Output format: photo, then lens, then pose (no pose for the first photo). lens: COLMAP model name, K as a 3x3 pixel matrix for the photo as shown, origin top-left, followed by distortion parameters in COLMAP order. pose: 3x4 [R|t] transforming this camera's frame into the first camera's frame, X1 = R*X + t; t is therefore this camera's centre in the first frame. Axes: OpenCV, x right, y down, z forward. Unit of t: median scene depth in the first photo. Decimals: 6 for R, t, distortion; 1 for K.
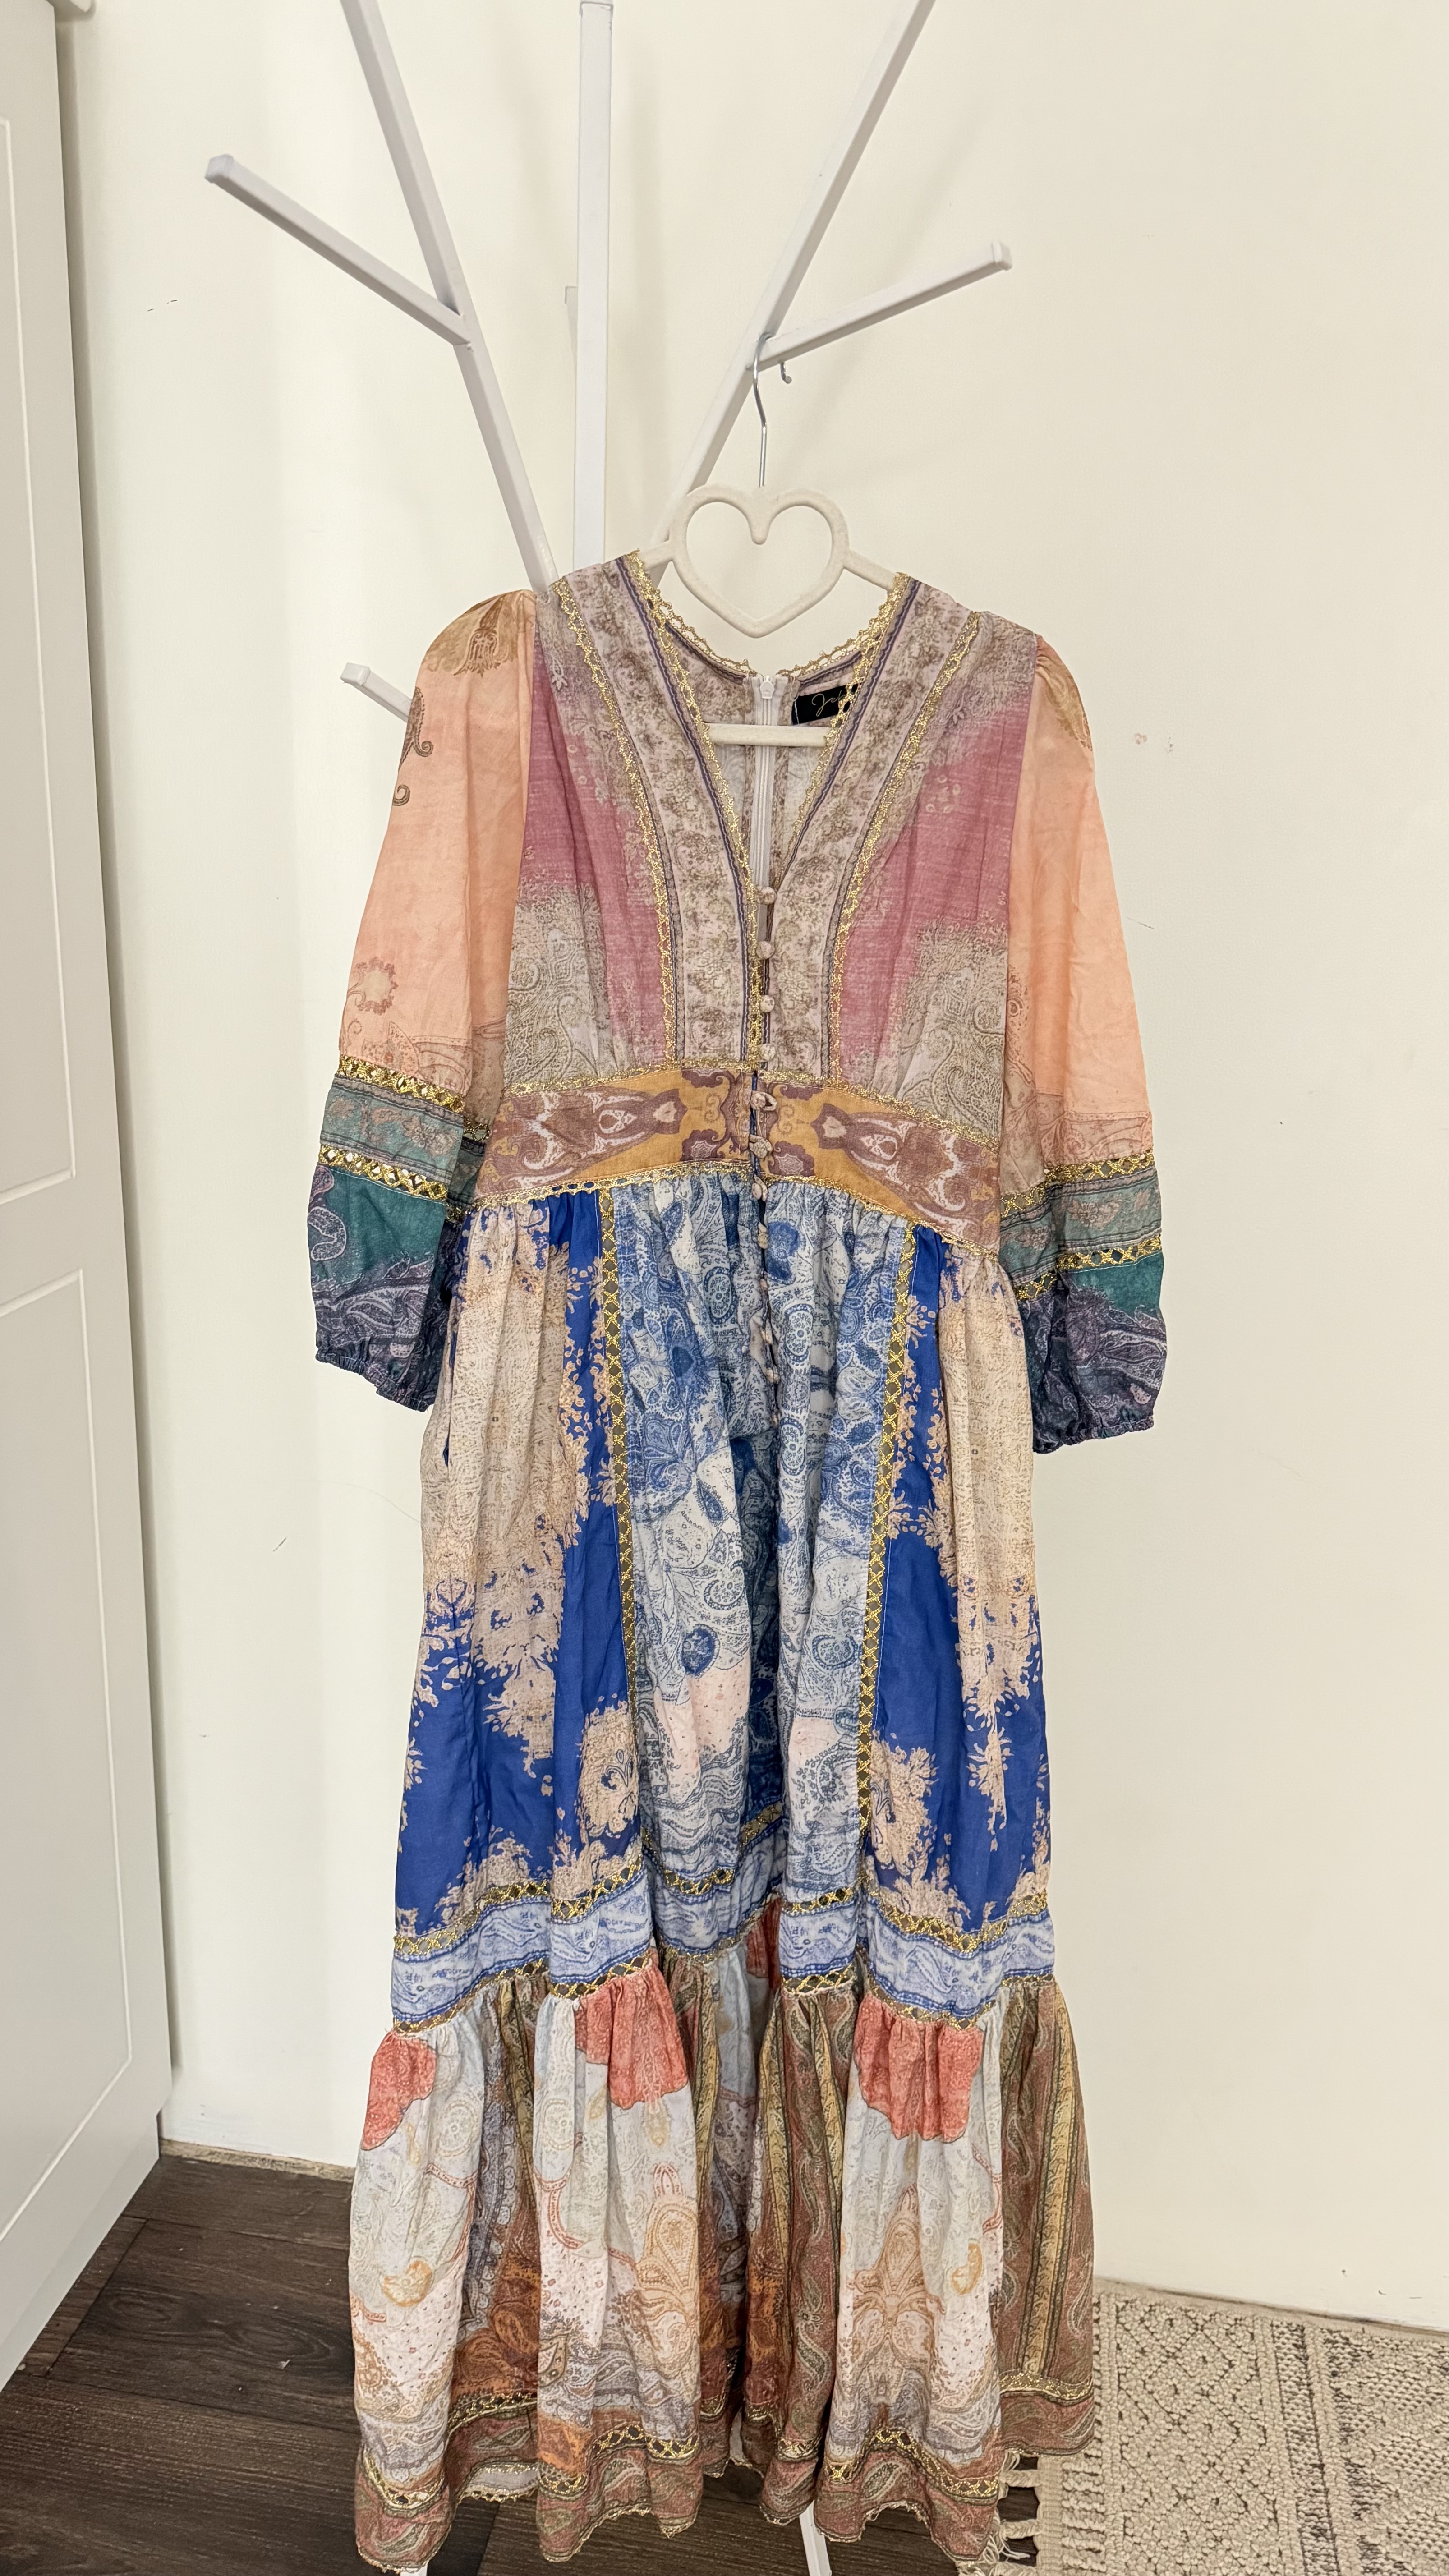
lens RADIAL K [[1791.4, 0, 722.3], [0, 1791.4, 1319.6], [0, 0, 1]] dist [0.075633, -0.159160]
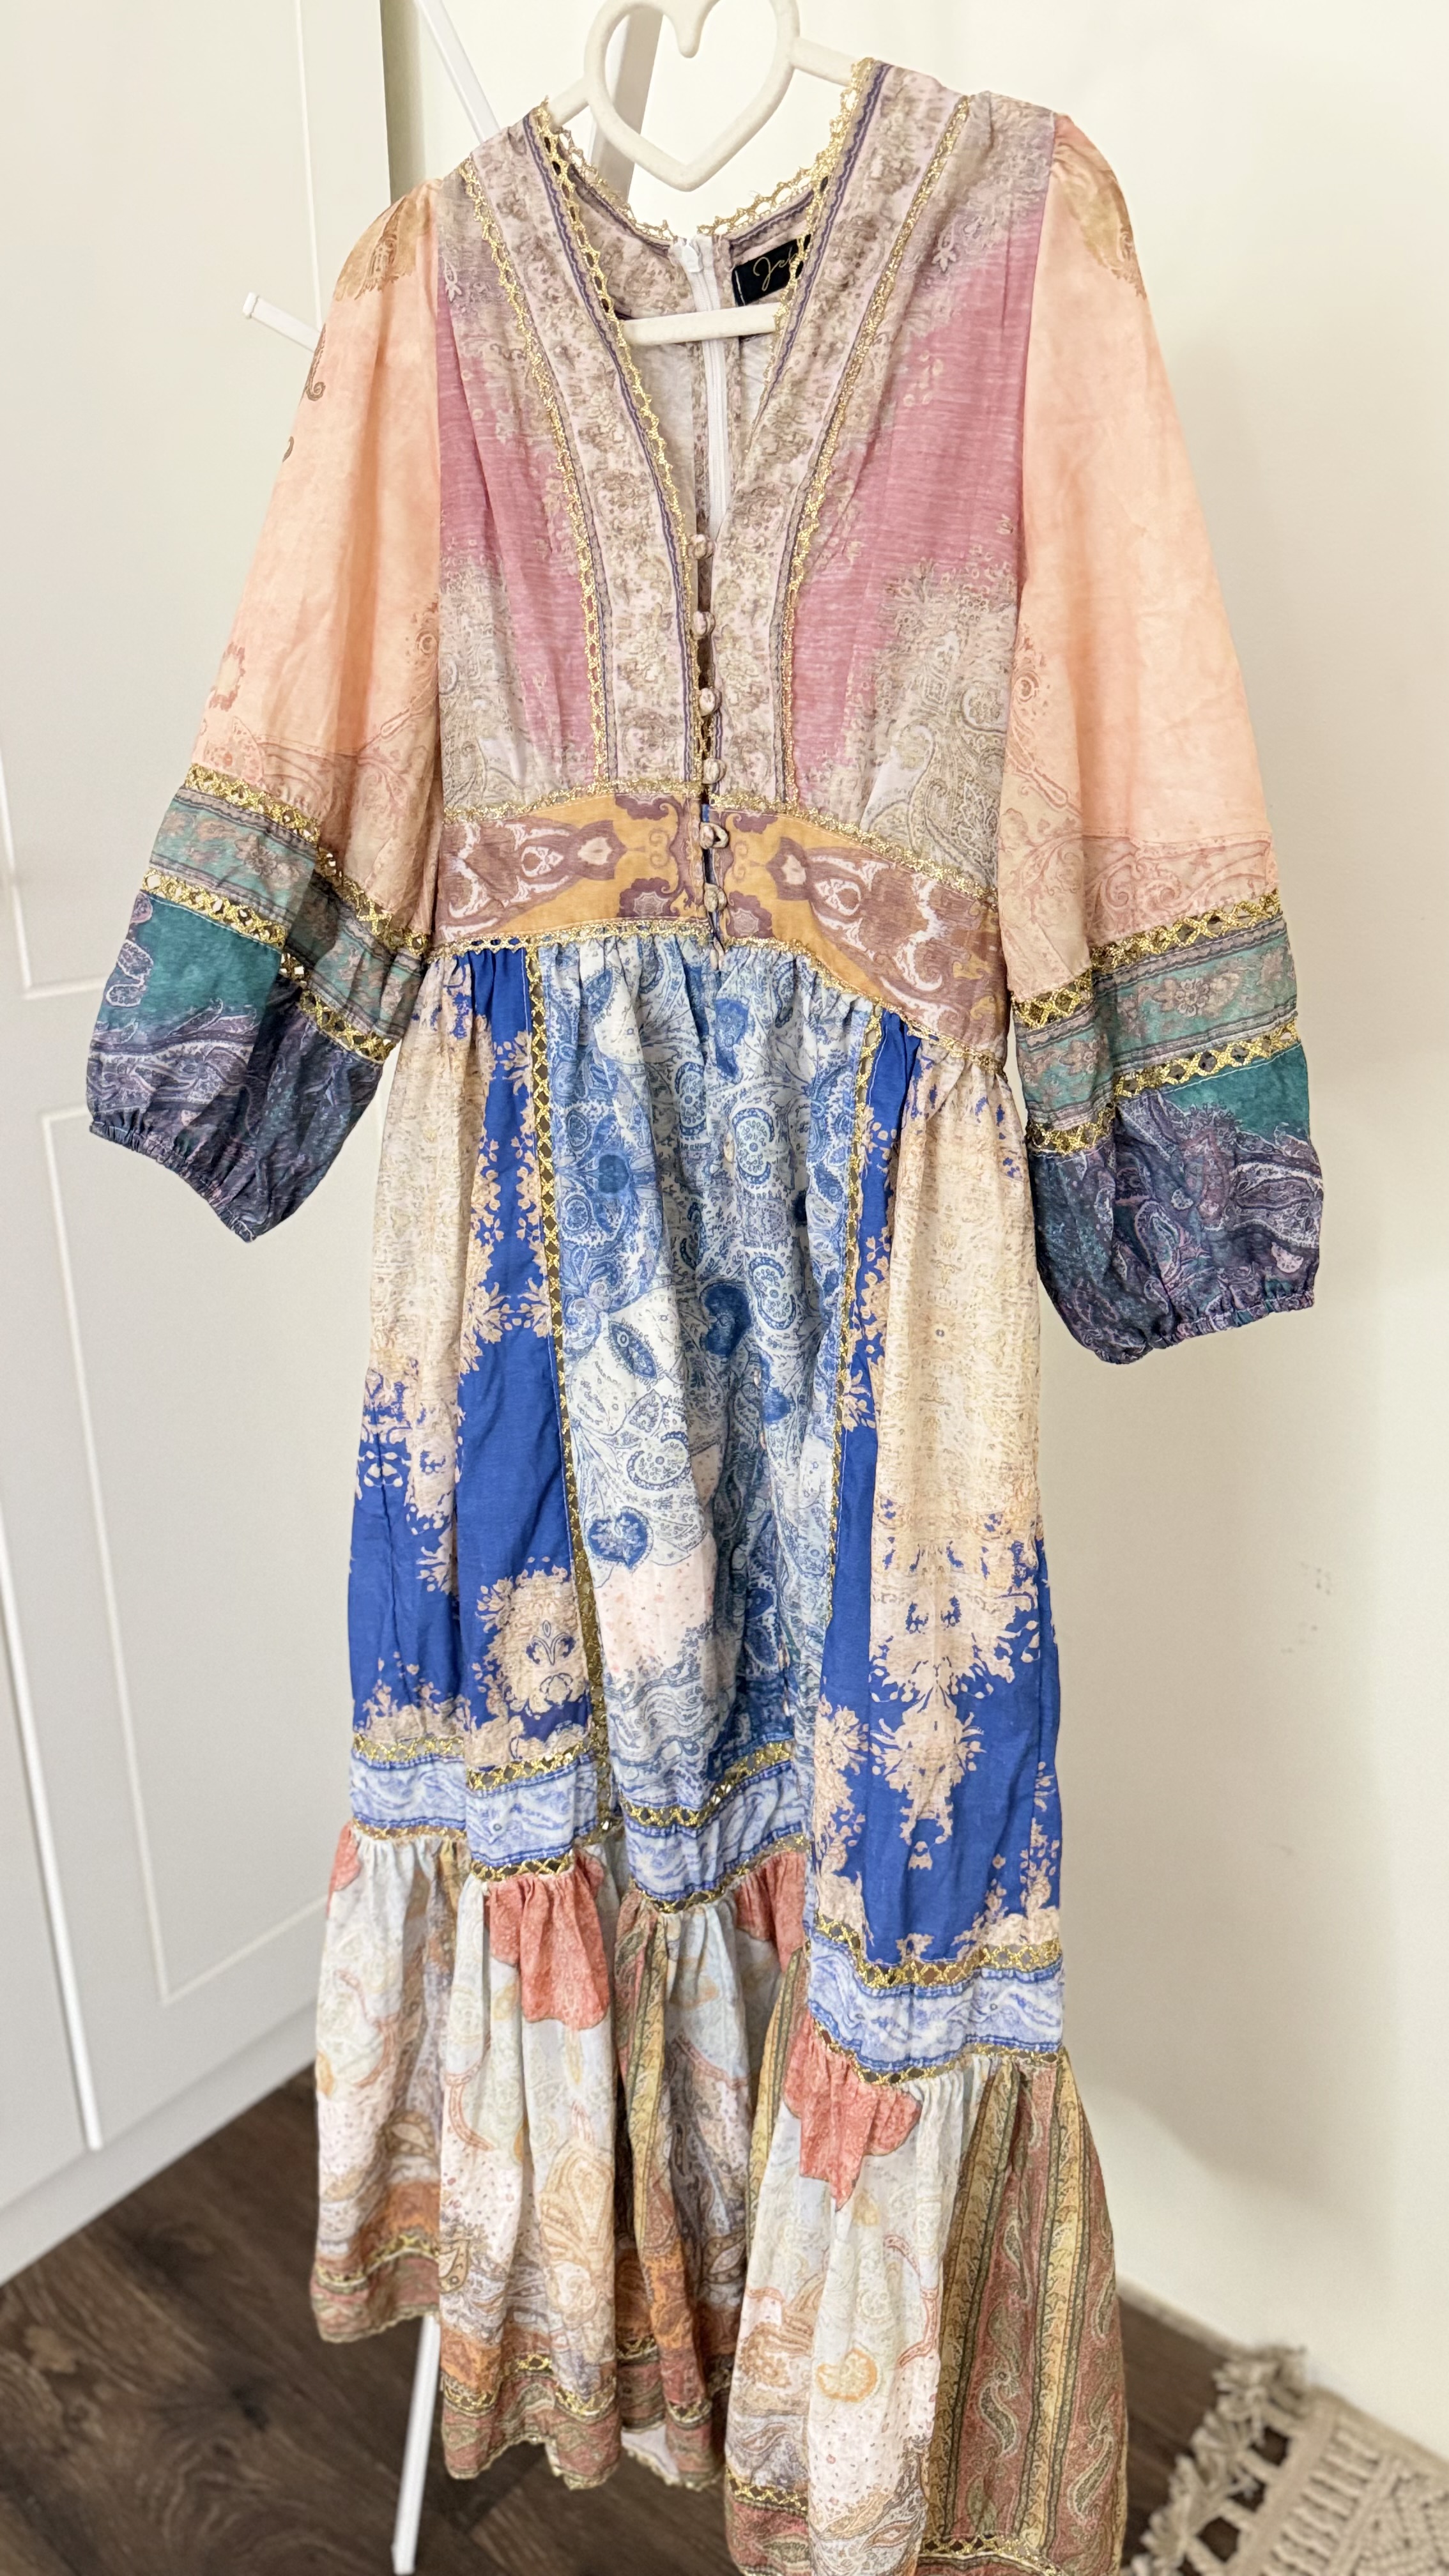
lens RADIAL K [[1791.4, 0, 722.3], [0, 1791.4, 1319.6], [0, 0, 1]] dist [0.075633, -0.159160]
pose [[0.869558, 0.118863, -0.479312, 0.422694], [-0.091738, 0.992587, 0.079718, 0.020616], [0.485234, -0.025348, 0.874017, 0.335911]]
